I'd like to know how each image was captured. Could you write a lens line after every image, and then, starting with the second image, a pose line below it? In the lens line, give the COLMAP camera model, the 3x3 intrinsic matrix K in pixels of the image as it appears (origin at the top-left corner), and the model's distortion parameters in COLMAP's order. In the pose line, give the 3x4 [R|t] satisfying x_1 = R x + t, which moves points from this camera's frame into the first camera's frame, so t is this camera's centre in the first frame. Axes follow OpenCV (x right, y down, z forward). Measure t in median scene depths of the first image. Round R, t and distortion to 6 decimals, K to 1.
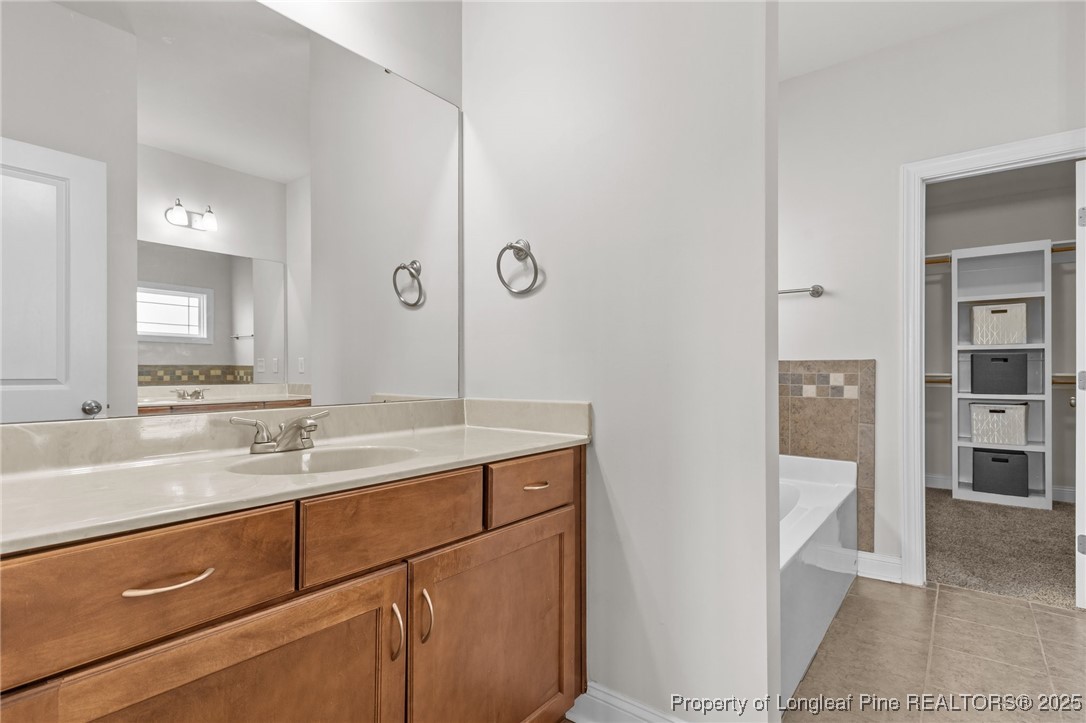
lens RADIAL K [[527.5, 0, 540.6], [0, 527.5, 366.8], [0, 0, 1]] dist [-0.003600, -0.001692]
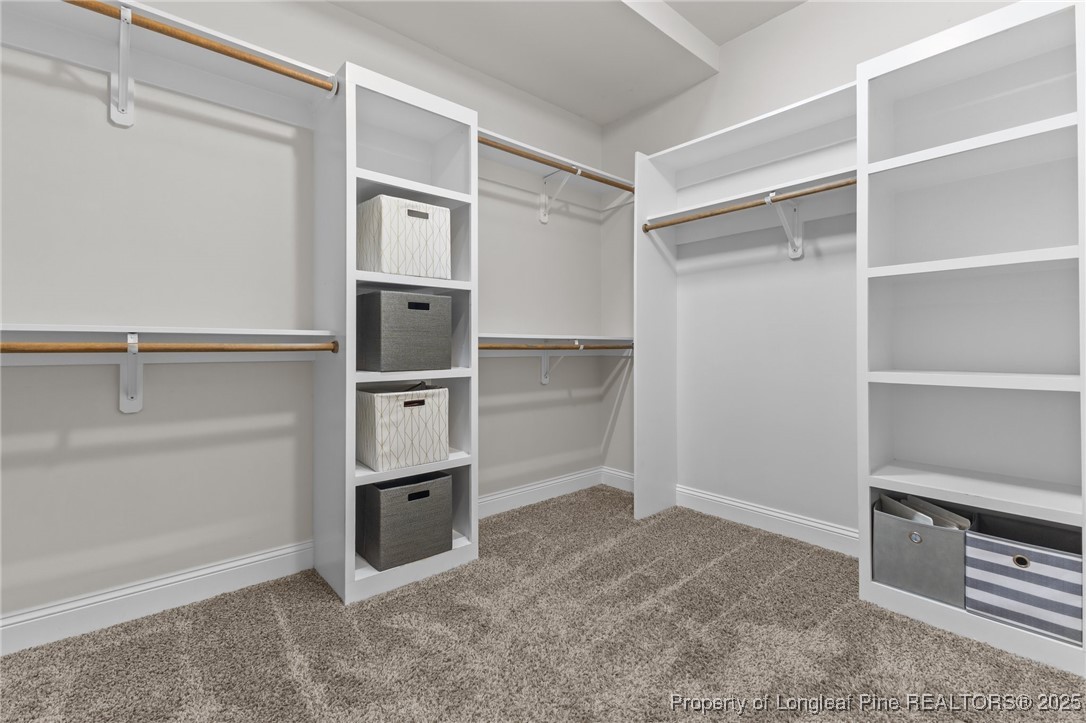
lens RADIAL K [[474.1, 0, 527.4], [0, 474.1, 345.4], [0, 0, 1]] dist [0.005065, -0.001575]
pose [[0.189138, 0.007098, 0.981925, 0.425841], [-0.008086, 0.999951, -0.005671, 0.028853], [-0.981917, -0.006867, 0.189187, 0.802614]]
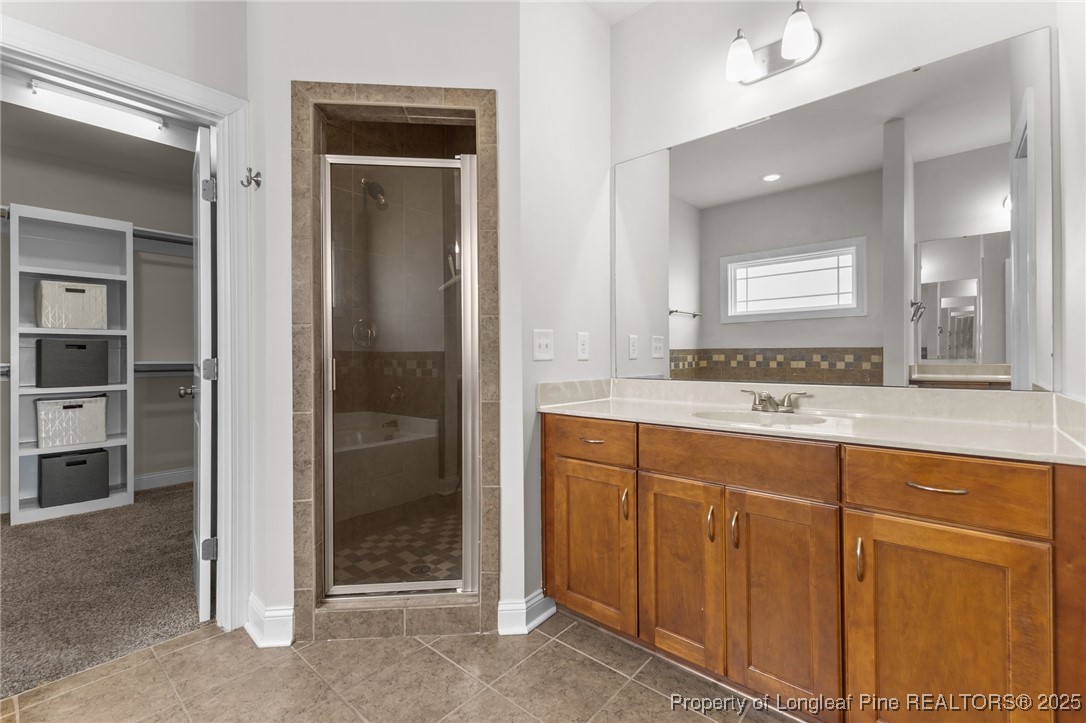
lens RADIAL K [[474.1, 0, 541.5], [0, 474.1, 354.9], [0, 0, 1]] dist [0.005065, -0.001575]
pose [[0.041583, 0.002213, 0.999133, 0.124566], [-0.001133, 0.999997, -0.002168, 0.000944], [-0.999134, -0.001042, 0.041585, 0.203831]]
